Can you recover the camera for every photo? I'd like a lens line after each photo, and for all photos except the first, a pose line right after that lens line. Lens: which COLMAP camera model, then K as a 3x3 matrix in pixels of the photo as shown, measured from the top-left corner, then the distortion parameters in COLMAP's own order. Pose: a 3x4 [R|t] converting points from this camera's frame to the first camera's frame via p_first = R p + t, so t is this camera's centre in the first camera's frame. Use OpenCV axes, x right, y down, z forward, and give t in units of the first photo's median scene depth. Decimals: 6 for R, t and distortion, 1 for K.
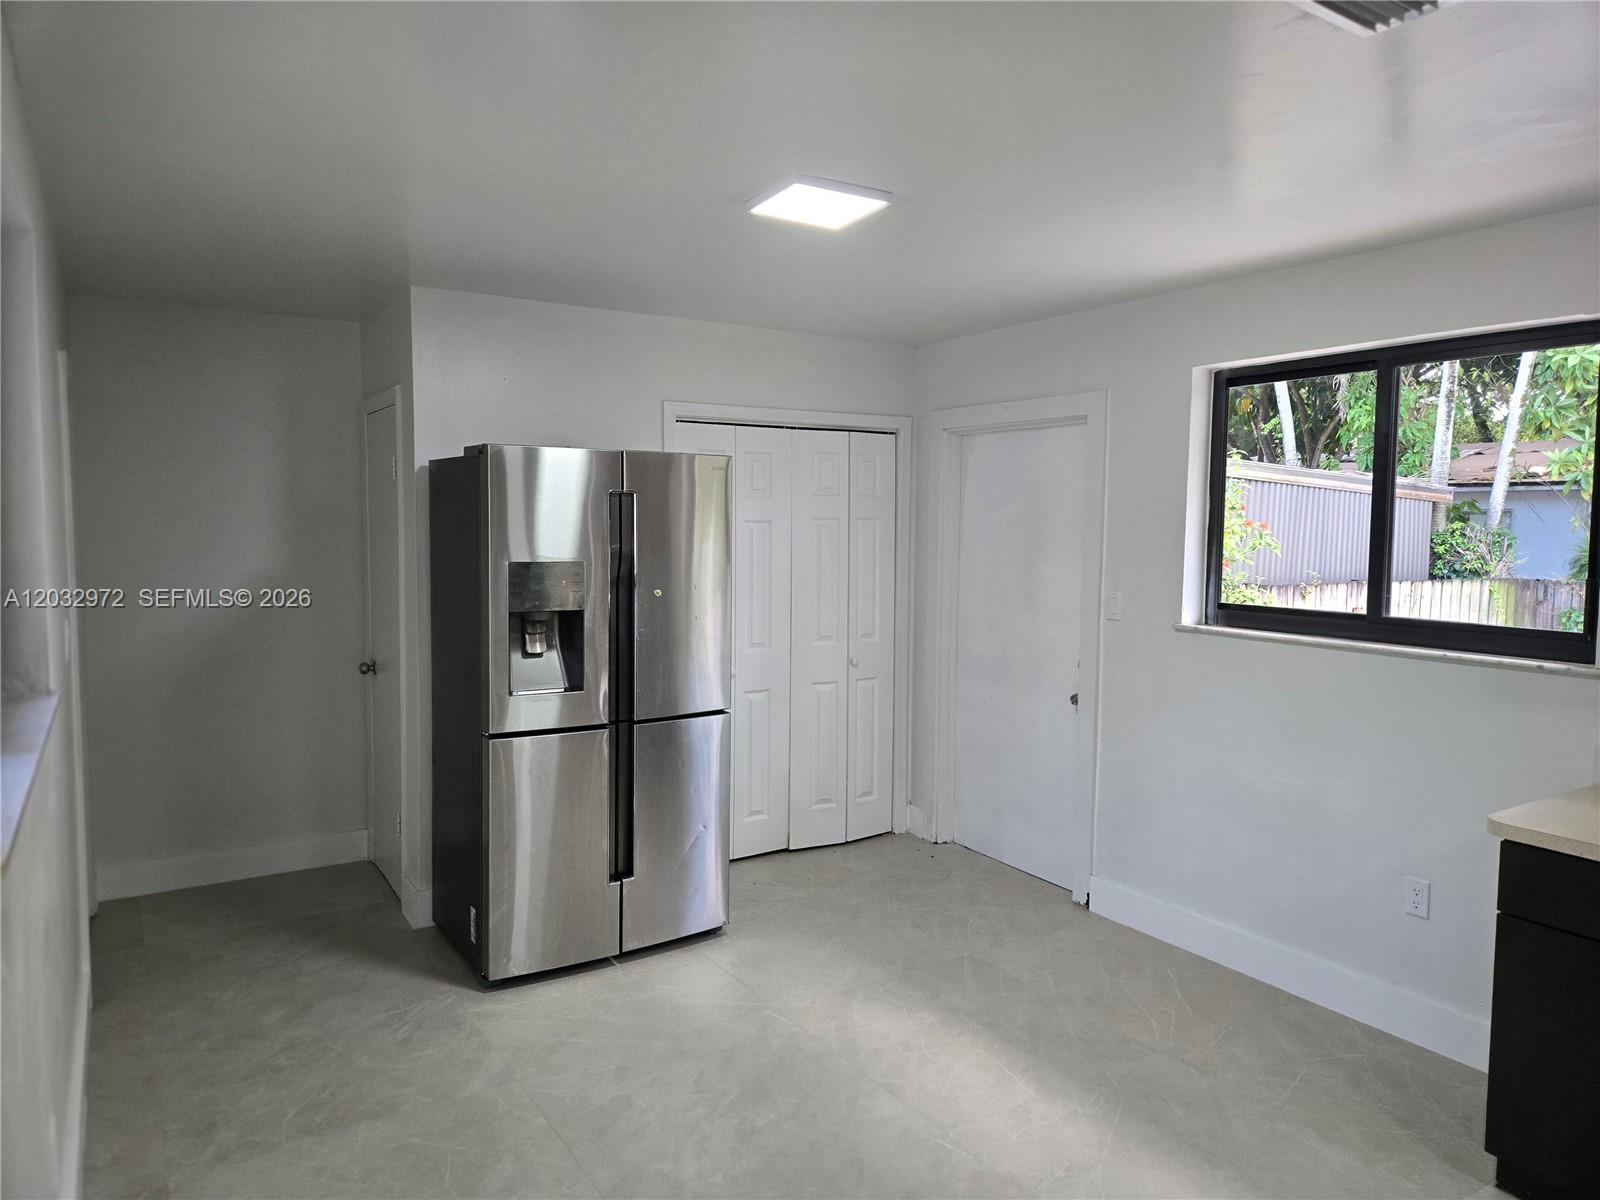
lens RADIAL K [[1050.4, 0, 800.0], [0, 1050.4, 600.0], [0, 0, 1]] dist [0.040313, -0.004740]
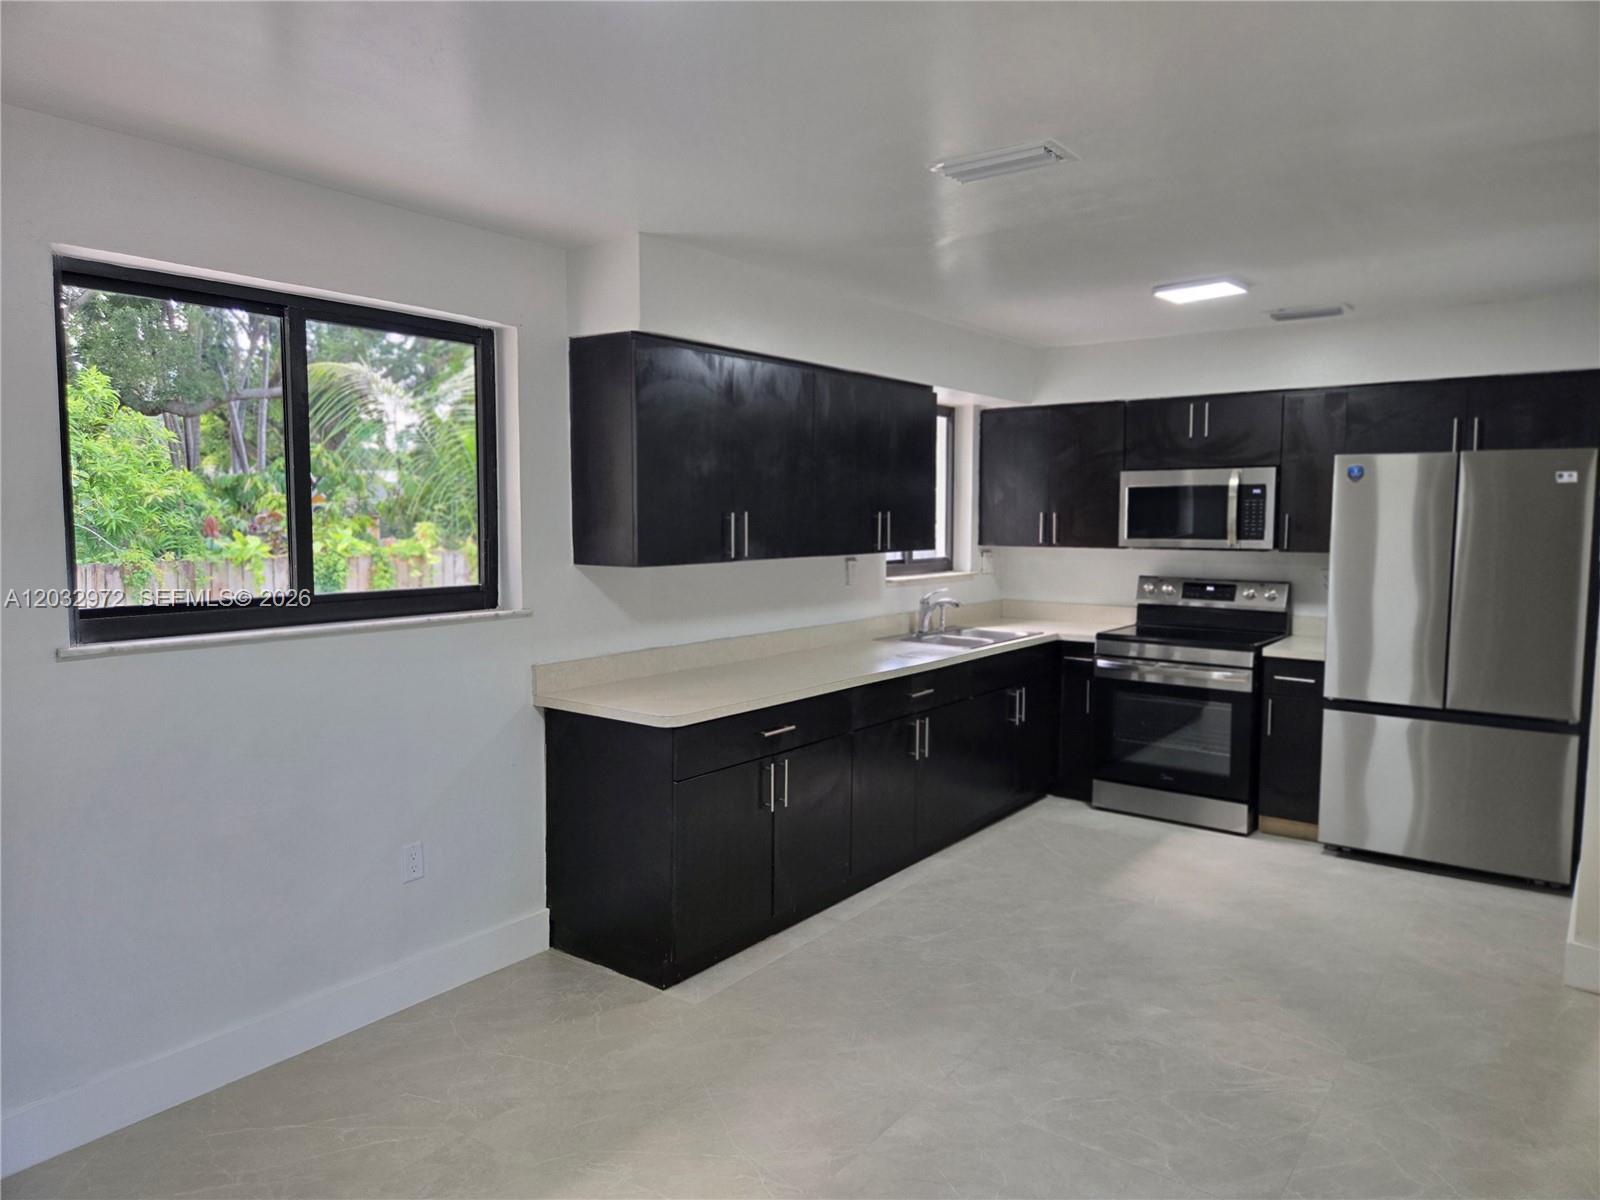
lens RADIAL K [[1050.4, 0, 800.0], [0, 1050.4, 600.0], [0, 0, 1]] dist [0.040313, -0.004740]
pose [[-0.343238, -0.079554, 0.935873, -0.452779], [0.072303, 0.991212, 0.110776, -0.051839], [-0.936461, 0.105689, -0.334470, 0.920626]]
